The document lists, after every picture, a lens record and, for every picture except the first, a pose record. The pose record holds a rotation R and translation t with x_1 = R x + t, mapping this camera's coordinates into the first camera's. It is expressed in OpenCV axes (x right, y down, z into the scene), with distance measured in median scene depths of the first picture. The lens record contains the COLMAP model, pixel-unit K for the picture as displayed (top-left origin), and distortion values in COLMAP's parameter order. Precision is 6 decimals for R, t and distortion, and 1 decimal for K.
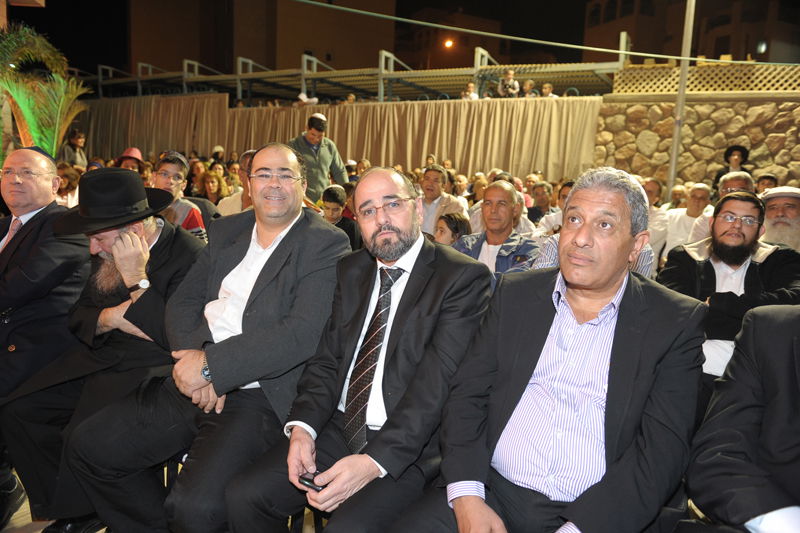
lens RADIAL K [[549.0, 0, 400.0], [0, 549.0, 266.5], [0, 0, 1]] dist [-0.044010, -0.002858]
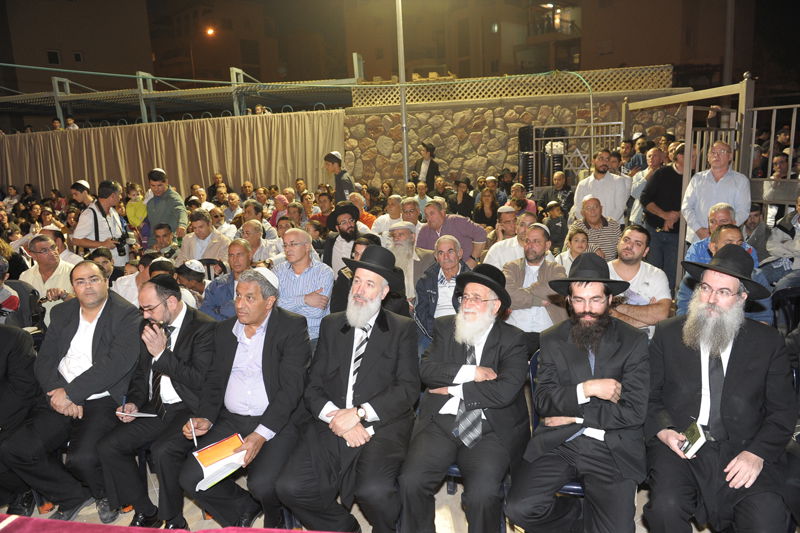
lens RADIAL K [[549.0, 0, 400.0], [0, 549.0, 266.5], [0, 0, 1]] dist [-0.044010, -0.002858]
pose [[0.925291, -0.160515, 0.343616, 0.019611], [0.148587, 0.987019, 0.060954, -0.030084], [-0.348940, -0.005343, 0.937130, -0.171687]]
